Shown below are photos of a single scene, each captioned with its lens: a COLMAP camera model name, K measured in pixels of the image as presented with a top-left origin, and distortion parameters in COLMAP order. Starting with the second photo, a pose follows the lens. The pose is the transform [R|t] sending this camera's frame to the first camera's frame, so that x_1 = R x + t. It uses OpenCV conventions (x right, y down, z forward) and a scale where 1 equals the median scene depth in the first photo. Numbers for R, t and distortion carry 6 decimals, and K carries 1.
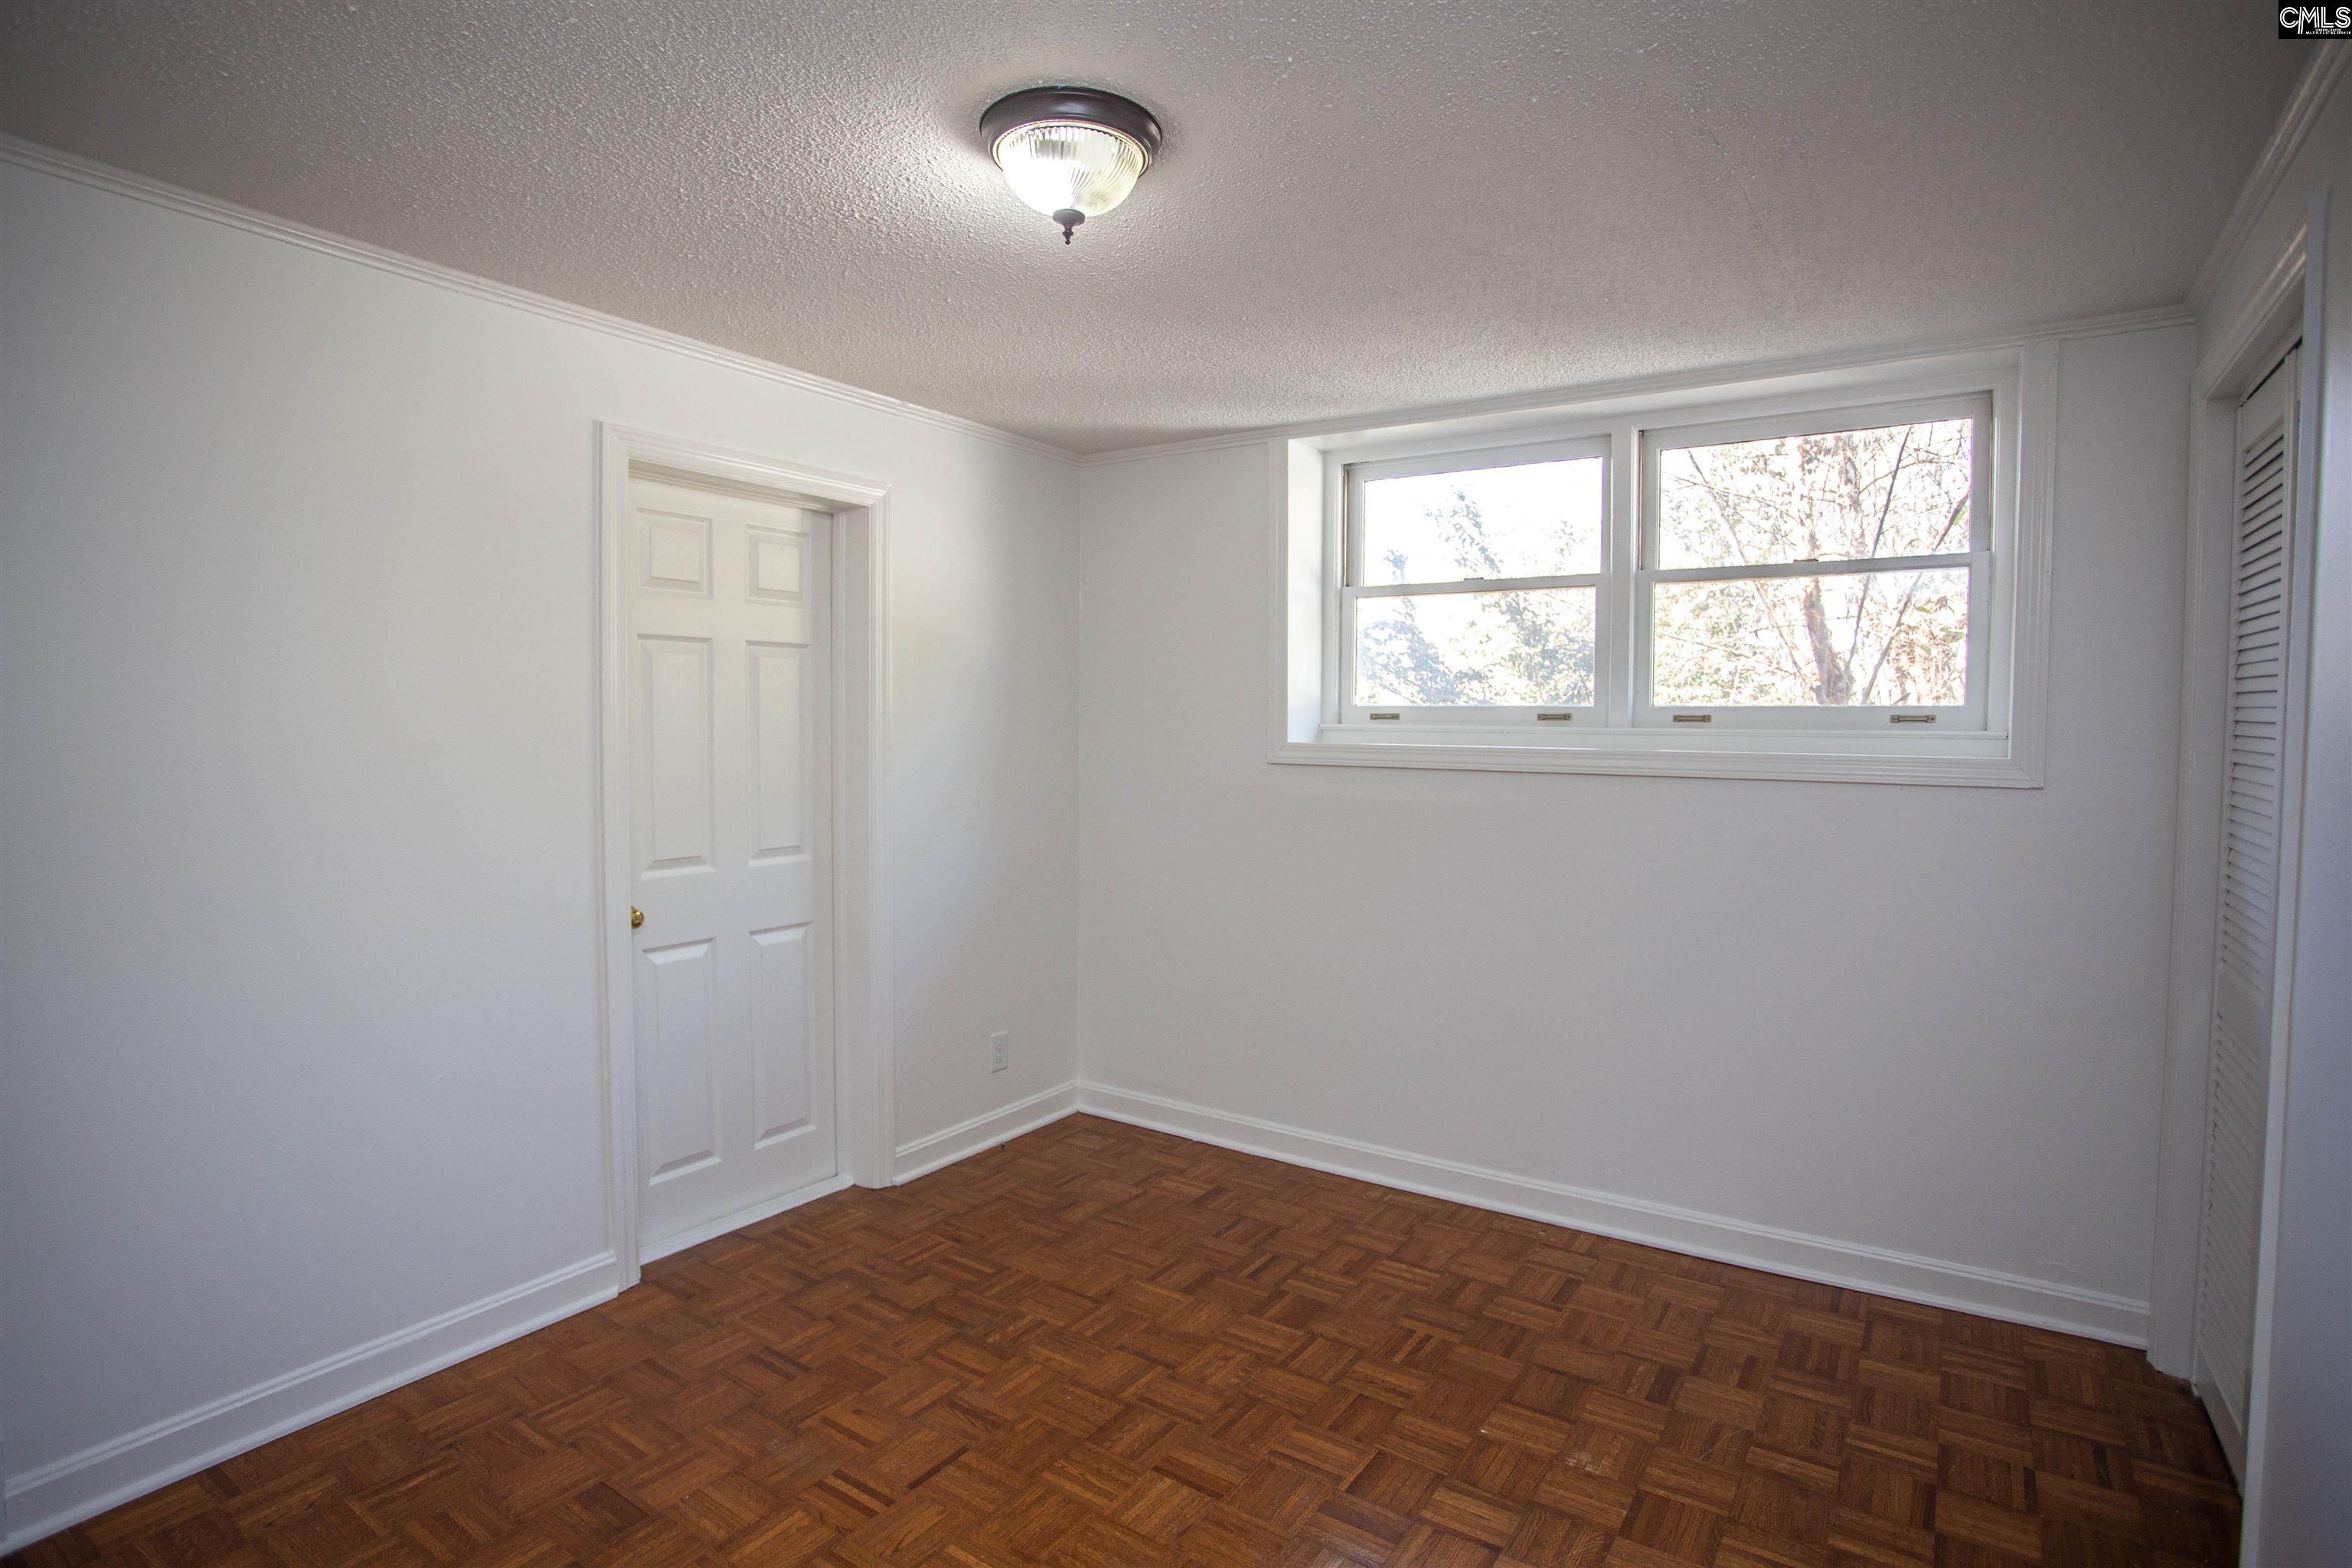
lens RADIAL K [[1227.9, 0, 1119.2], [0, 1227.9, 763.7], [0, 0, 1]] dist [-0.089339, 0.040593]
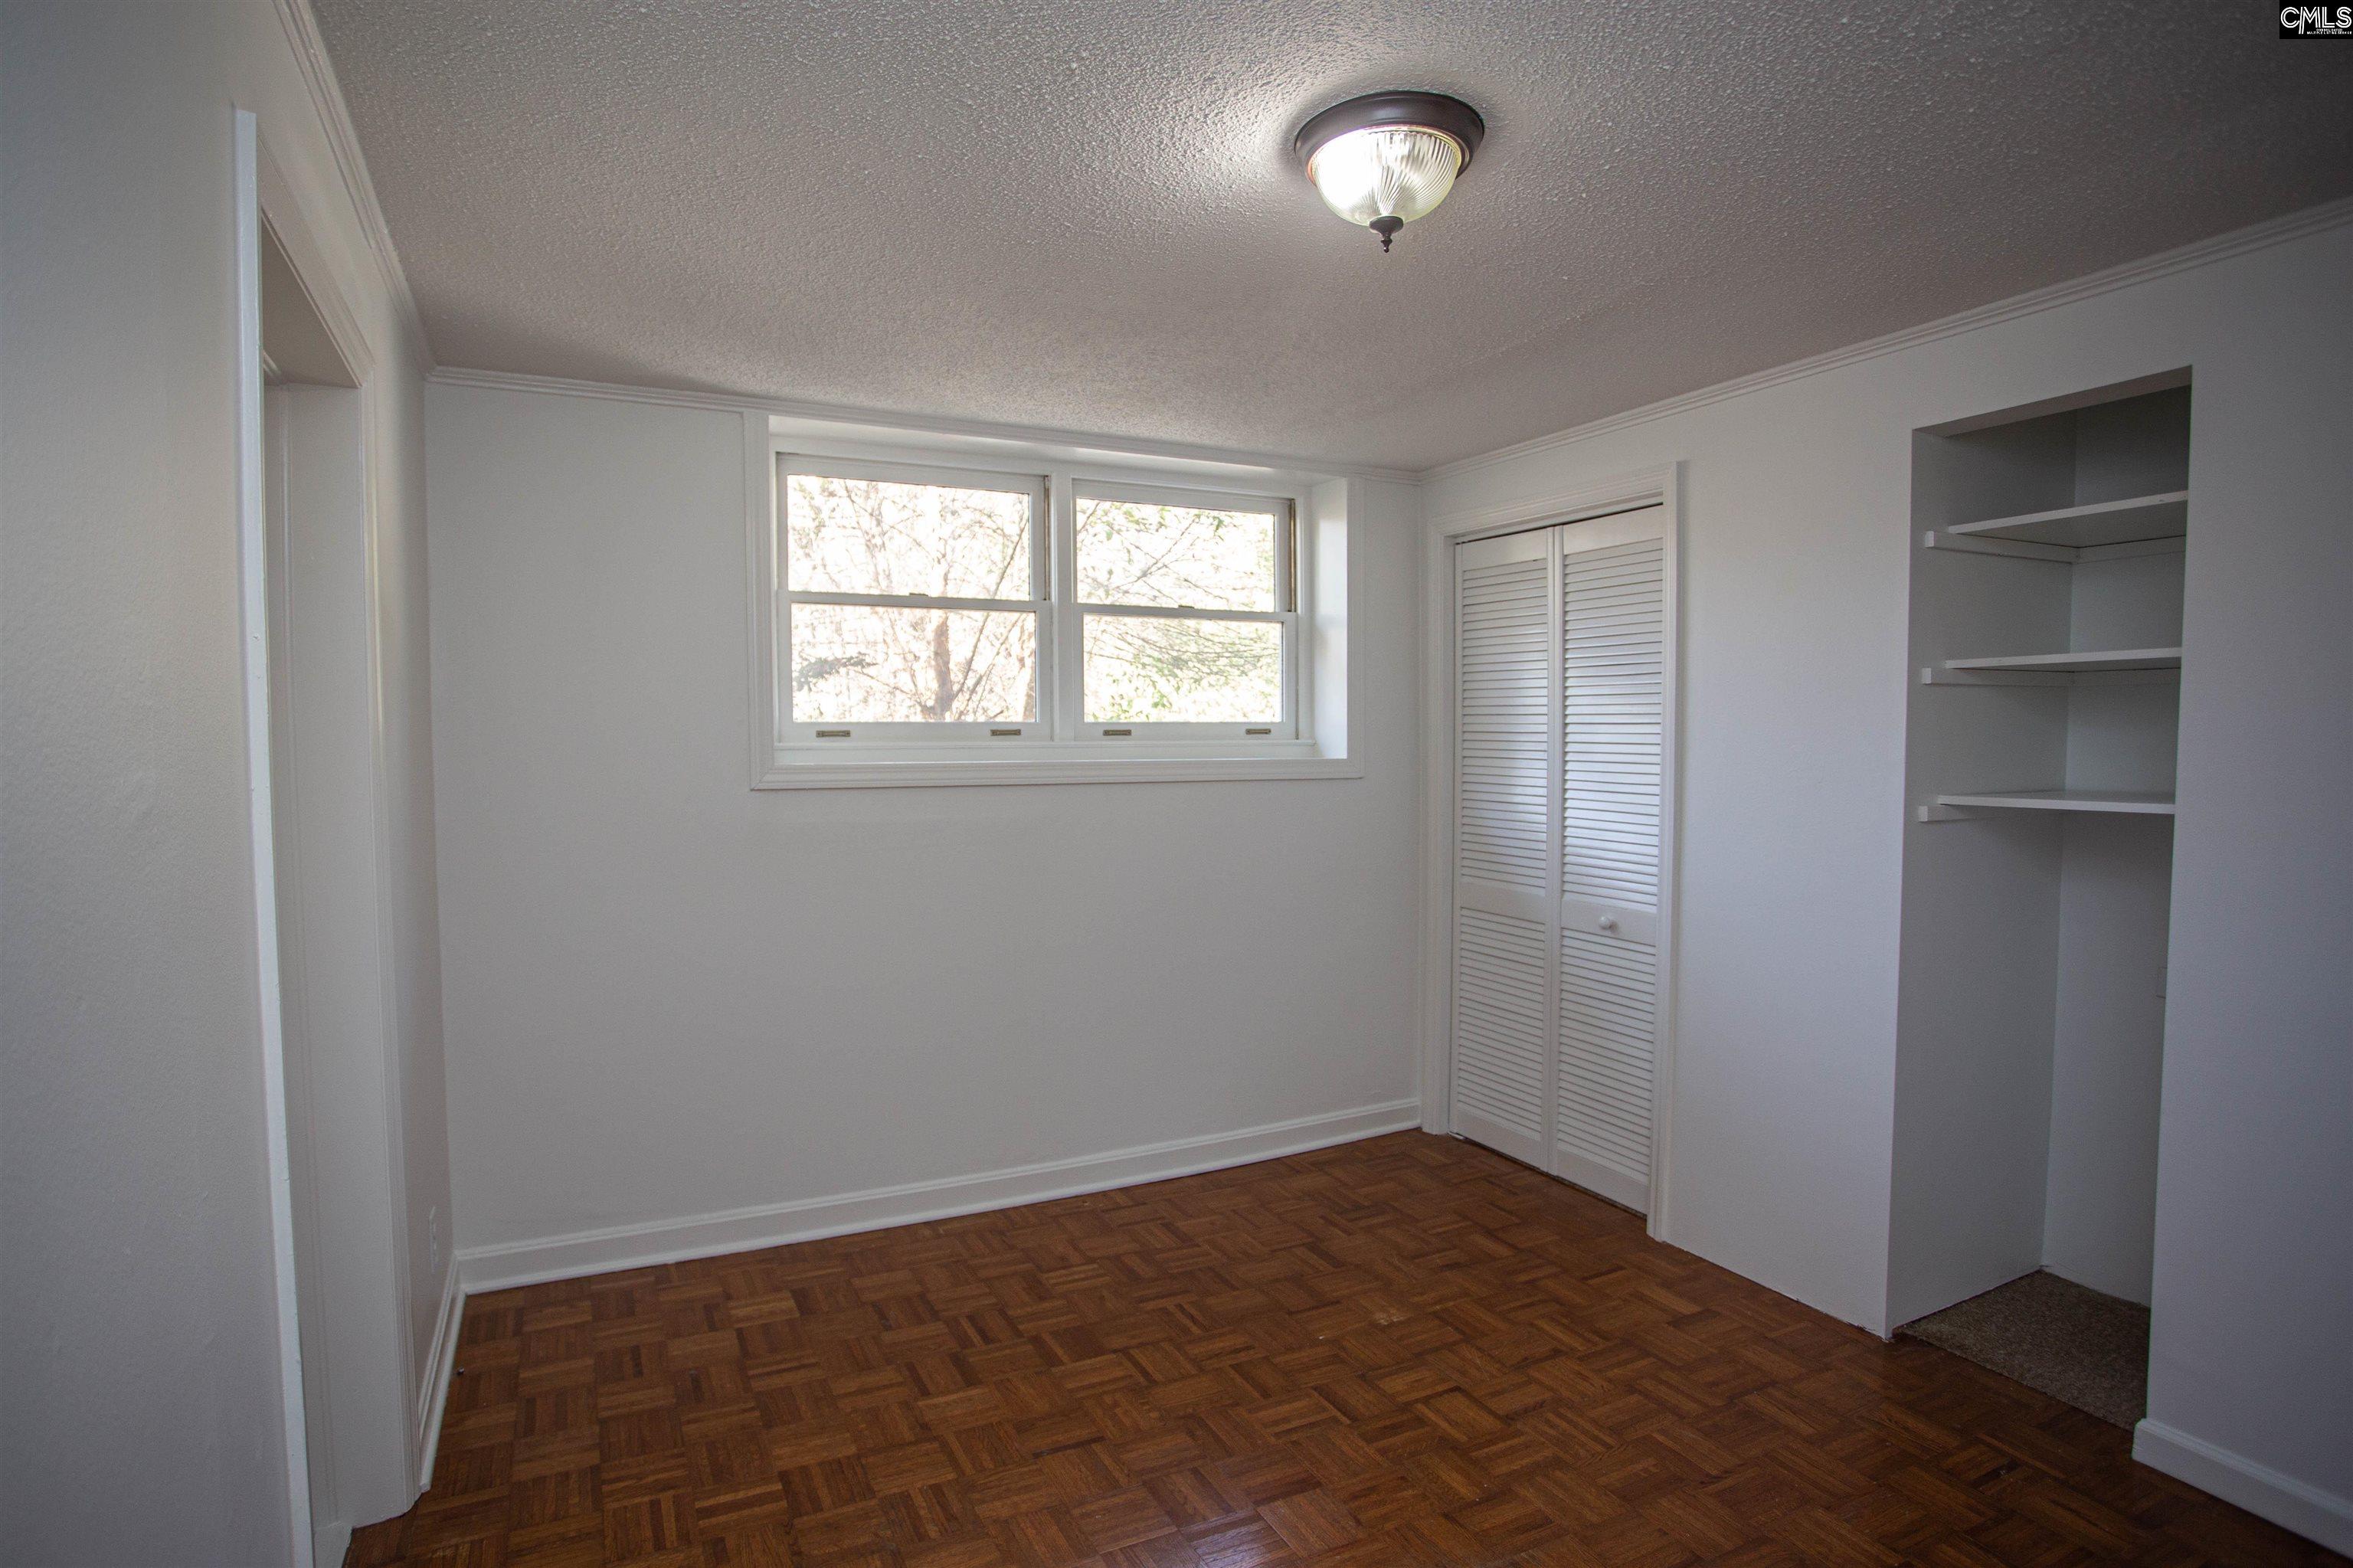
lens RADIAL K [[1222.0, 0, 1176.5], [0, 1222.0, 784.0], [0, 0, 1]] dist [-0.091816, 0.044889]
pose [[0.464845, -0.041642, 0.884412, -0.555421], [0.038767, 0.998893, 0.026657, -0.017207], [-0.884543, 0.021895, 0.465944, 0.396591]]
